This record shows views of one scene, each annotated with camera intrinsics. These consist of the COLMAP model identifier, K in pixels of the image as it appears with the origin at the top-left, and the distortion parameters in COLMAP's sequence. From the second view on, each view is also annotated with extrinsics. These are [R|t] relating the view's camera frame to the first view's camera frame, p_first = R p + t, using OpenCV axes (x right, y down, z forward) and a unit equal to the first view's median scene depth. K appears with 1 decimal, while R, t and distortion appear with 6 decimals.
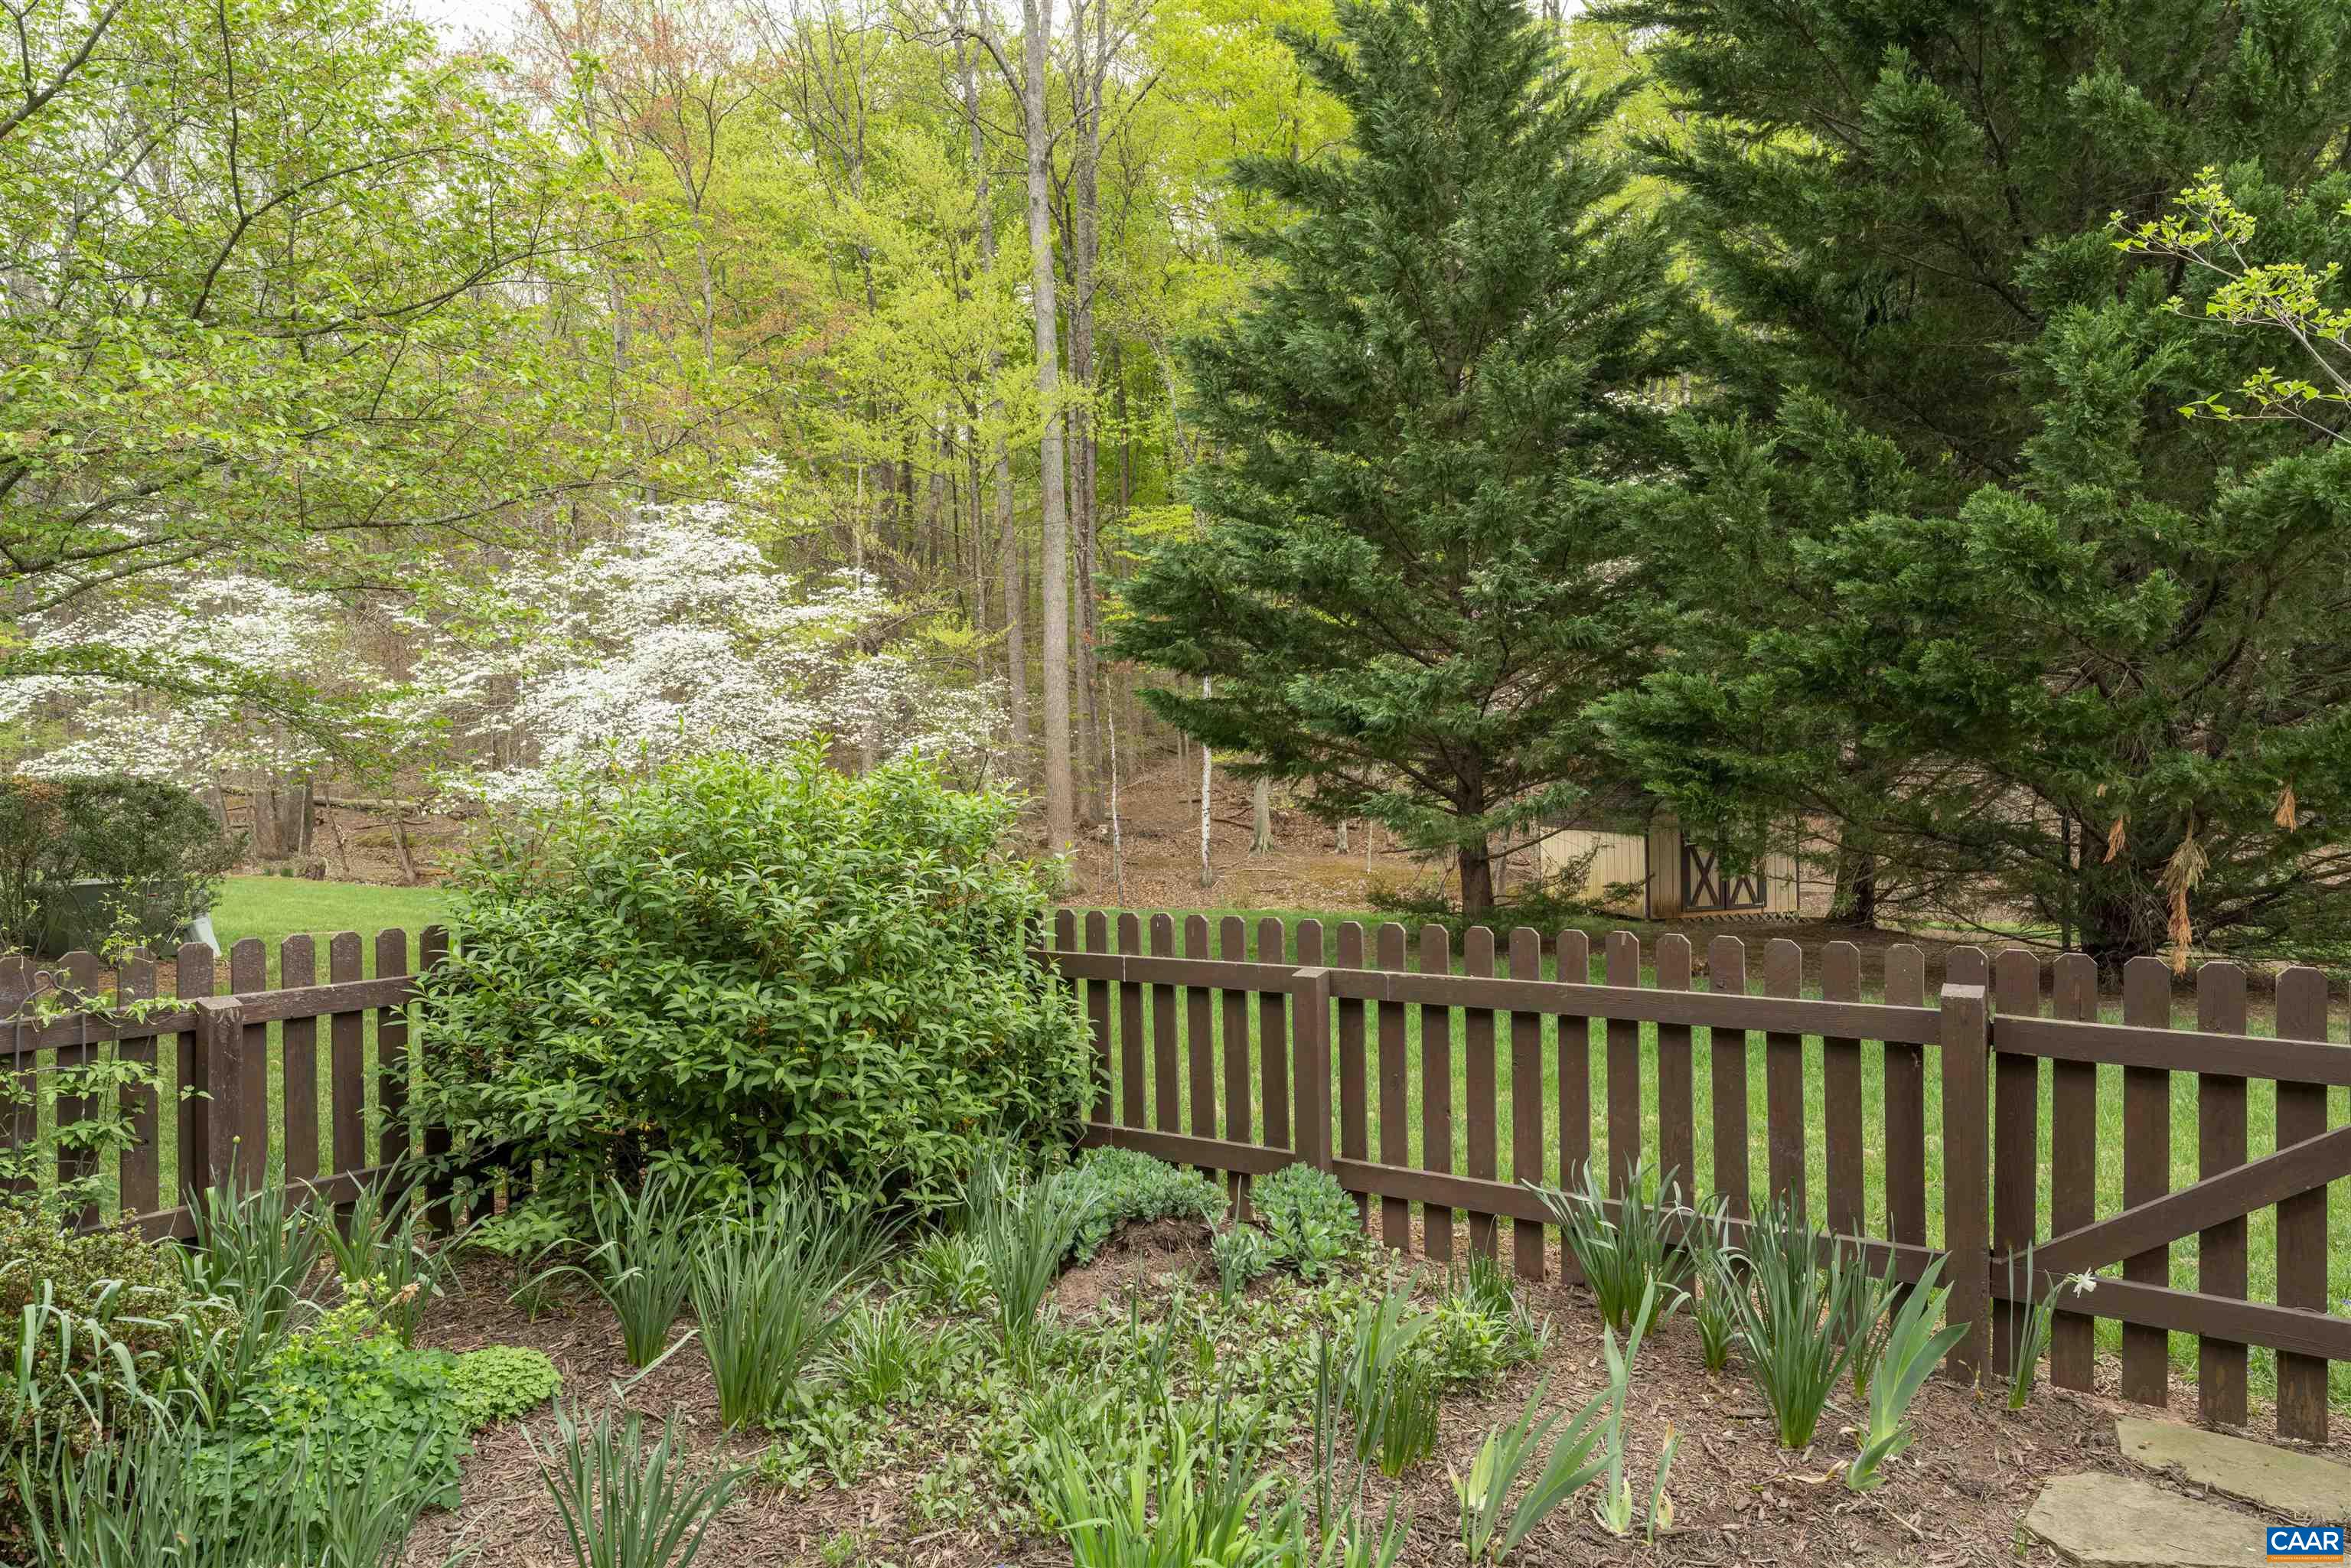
lens RADIAL K [[1362.5, 0, 1181.5], [0, 1362.5, 778.5], [0, 0, 1]] dist [-0.006084, 0.001571]
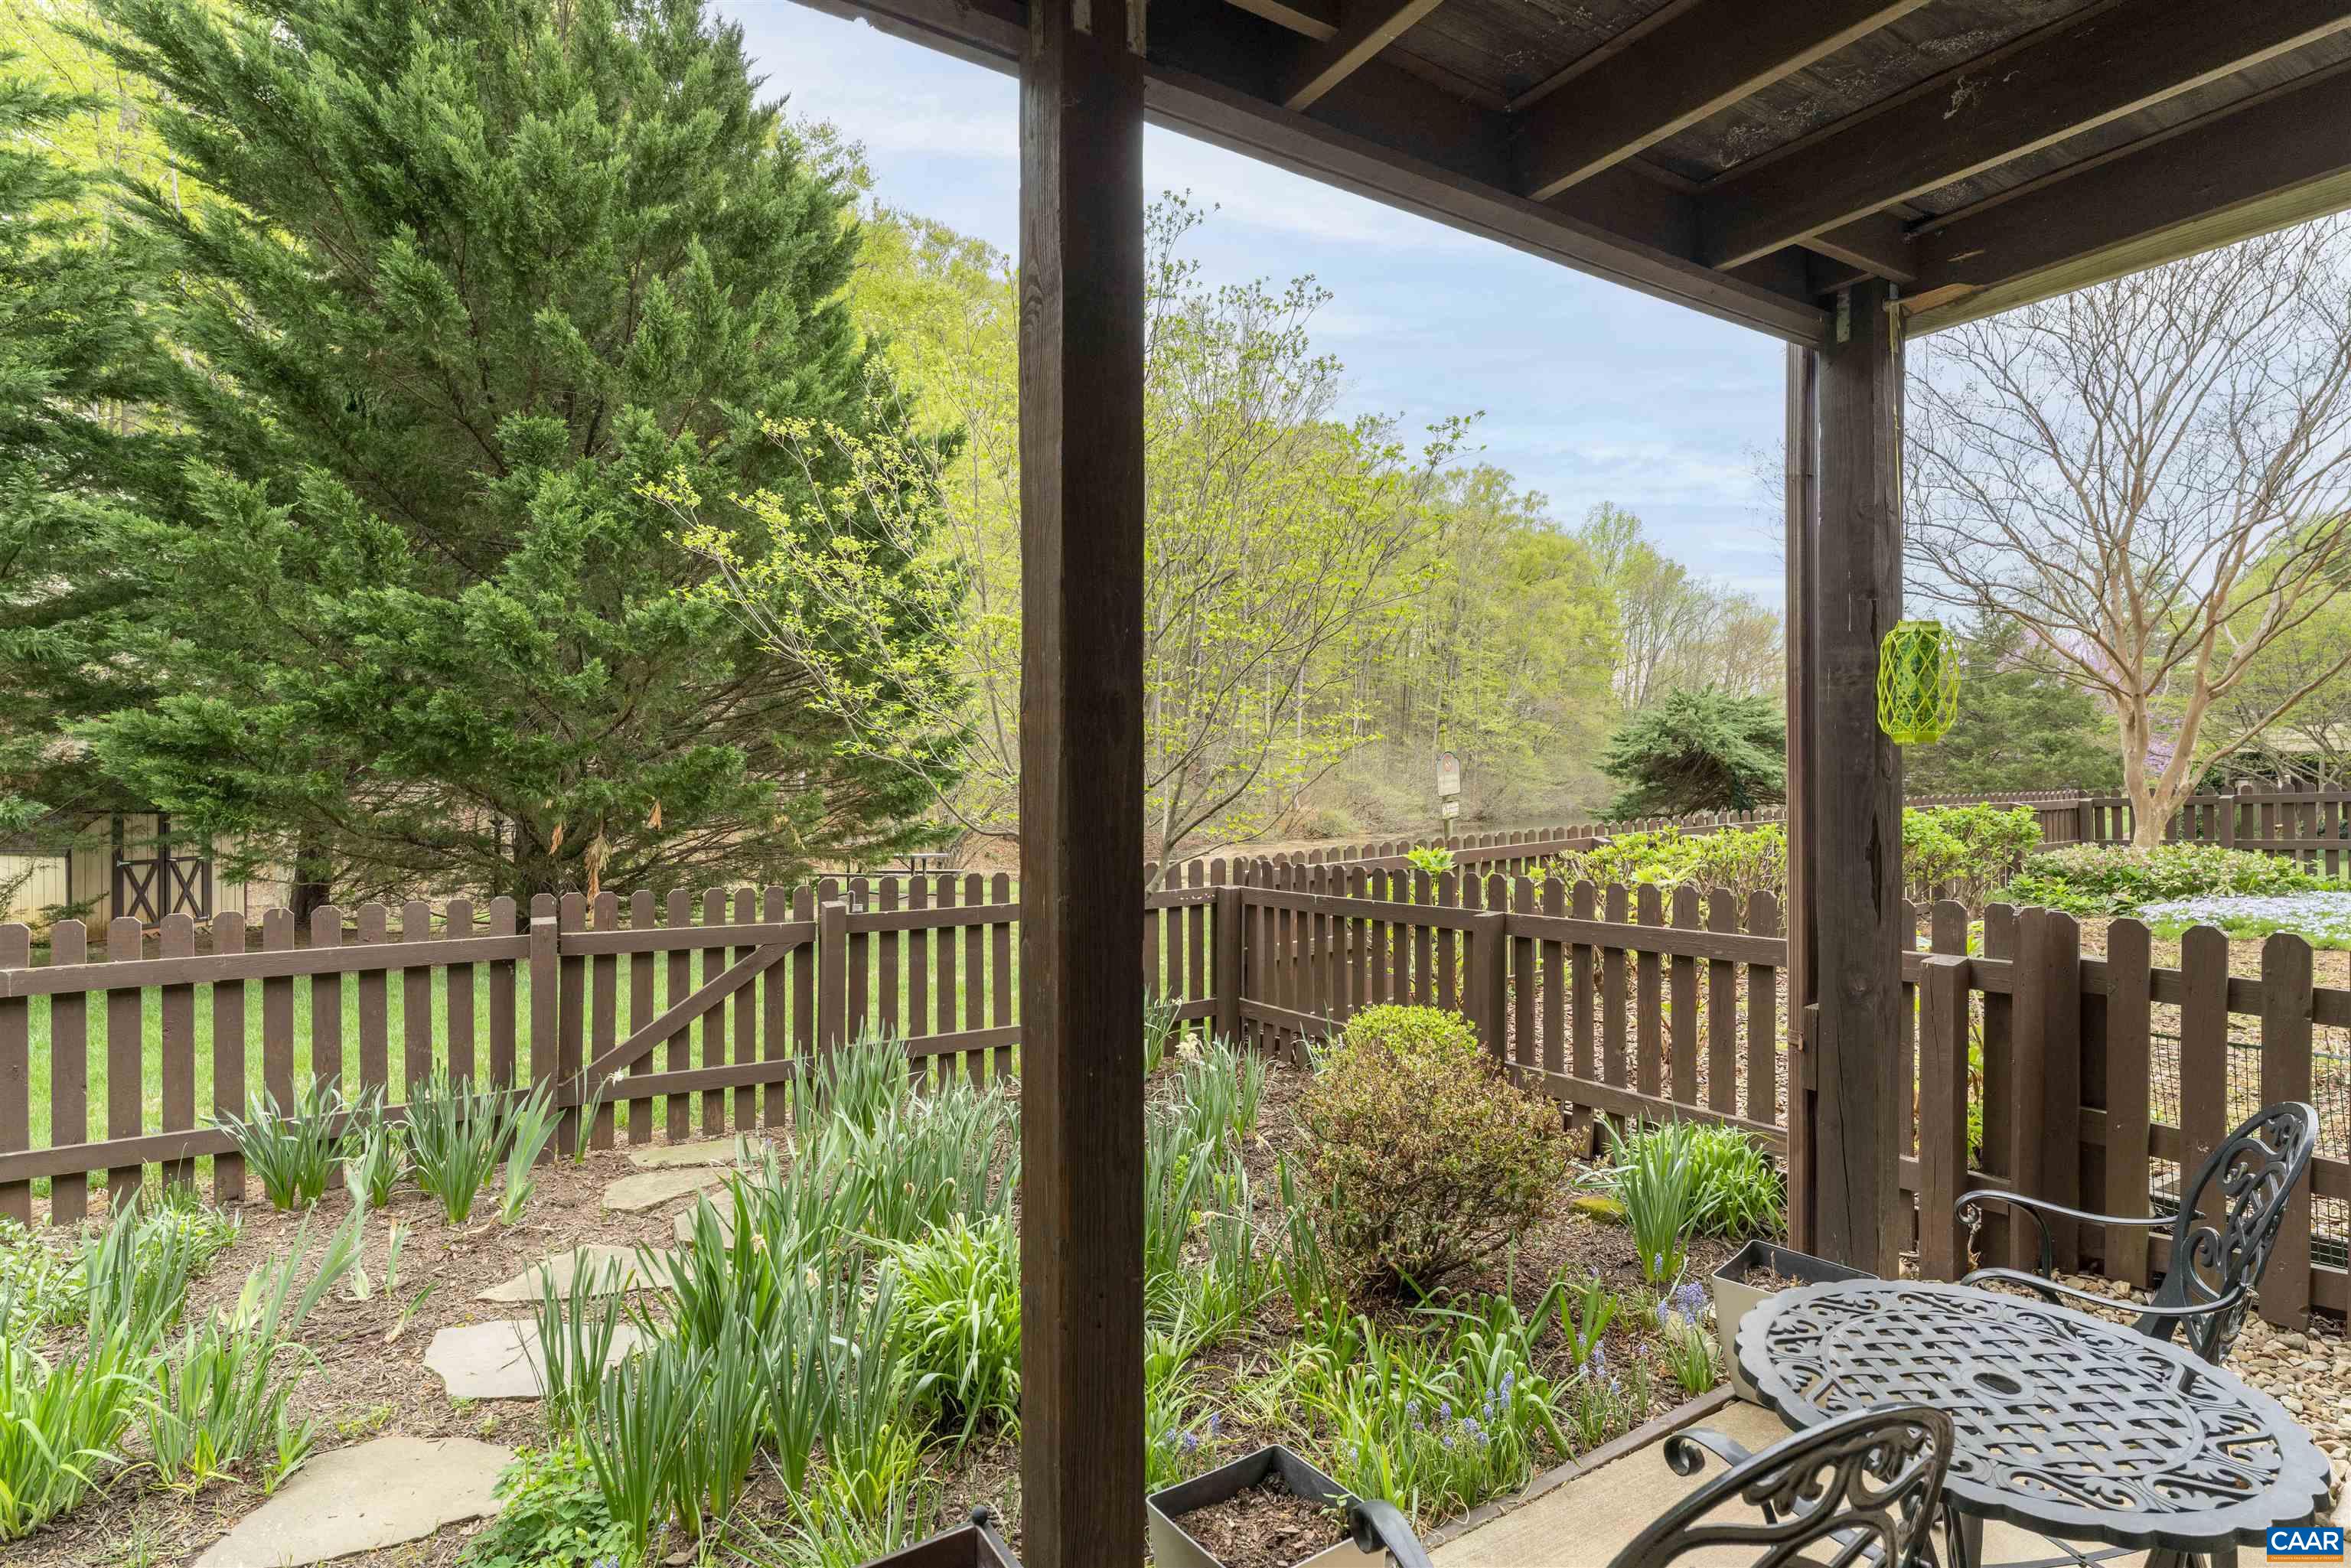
lens RADIAL K [[1221.7, 0, 1175.5], [0, 1221.7, 784.0], [0, 0, 1]] dist [0.001147, 0.000254]
pose [[0.424389, 0.013109, 0.905385, -0.221284], [0.001410, 0.999884, -0.015138, 0.008926], [-0.905479, 0.007701, 0.424321, -0.155090]]
